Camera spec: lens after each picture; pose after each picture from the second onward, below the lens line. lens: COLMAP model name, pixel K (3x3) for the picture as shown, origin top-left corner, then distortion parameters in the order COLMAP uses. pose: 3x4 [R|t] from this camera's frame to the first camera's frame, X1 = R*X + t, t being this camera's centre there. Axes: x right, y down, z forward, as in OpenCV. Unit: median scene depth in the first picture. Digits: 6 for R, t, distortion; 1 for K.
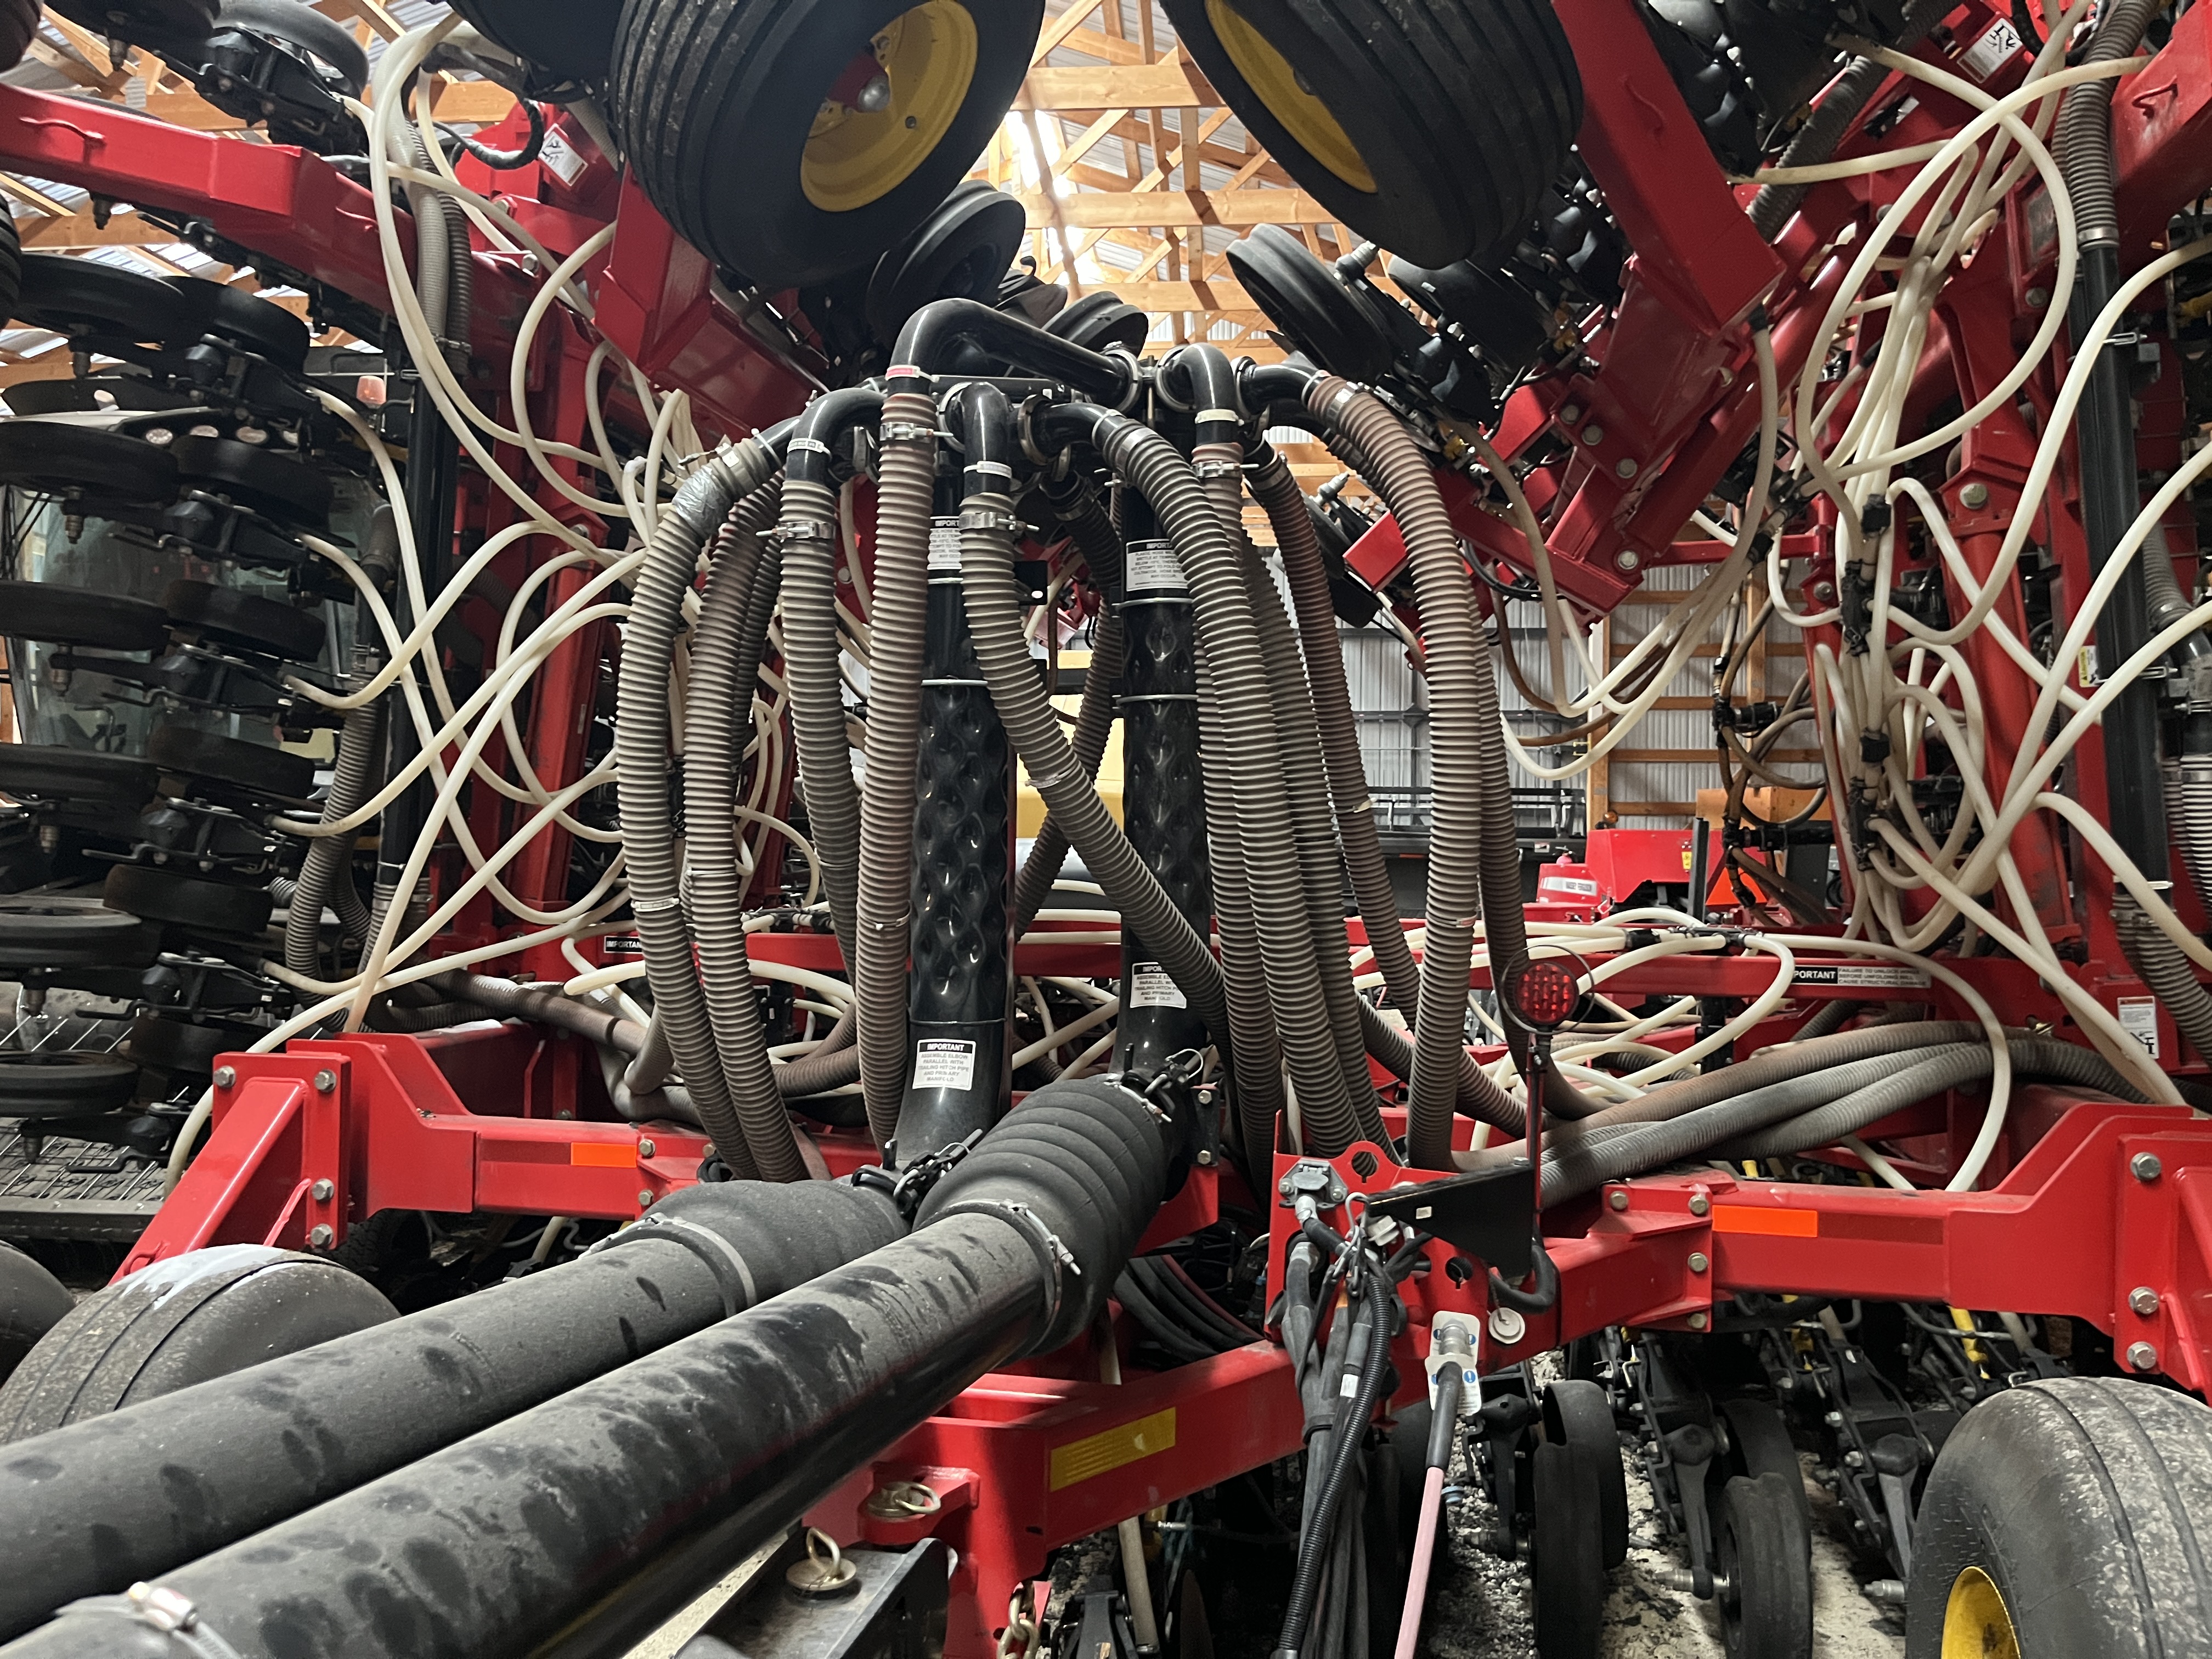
lens RADIAL K [[1679.3, 0, 1117.9], [0, 1679.3, 839.5], [0, 0, 1]] dist [0.057723, -0.080016]
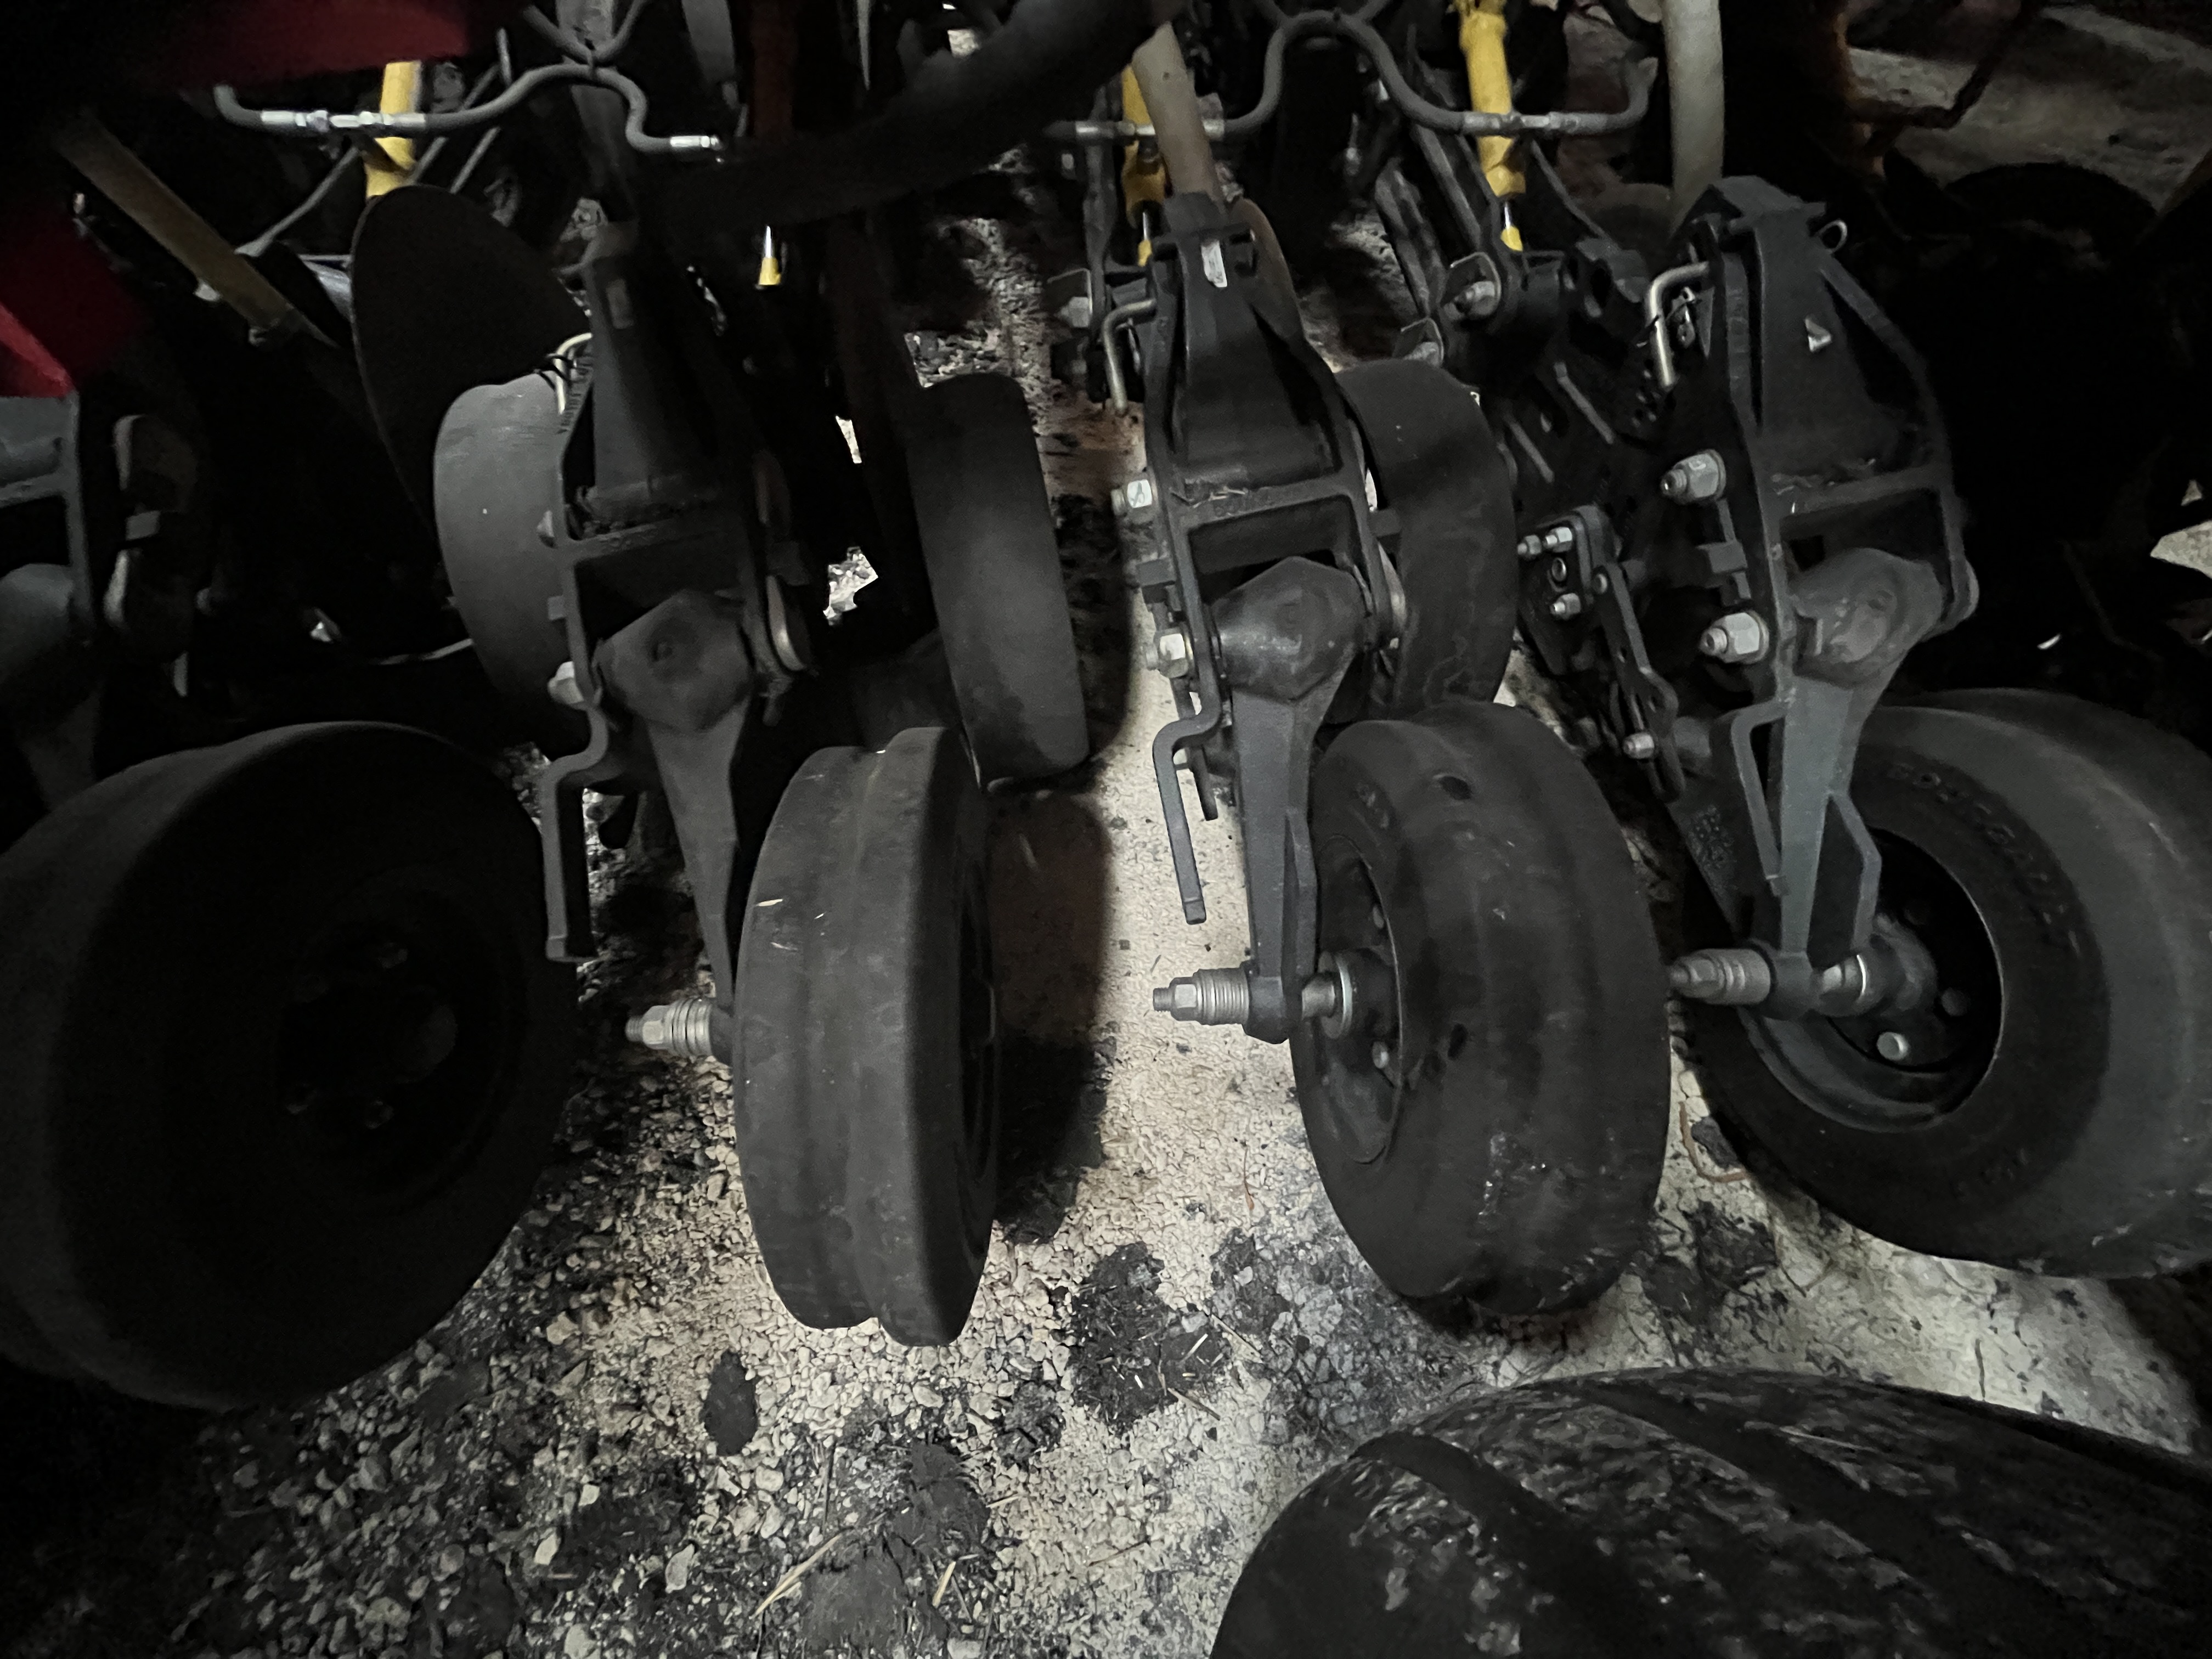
lens RADIAL K [[884.6, 0, 1097.7], [0, 884.6, 831.5], [0, 0, 1]] dist [-0.003733, 0.000139]
pose [[0.971706, -0.196480, 0.131087, 0.318989], [0.006084, 0.575631, 0.817687, 0.200443], [-0.236117, -0.793753, 0.560540, 0.717877]]
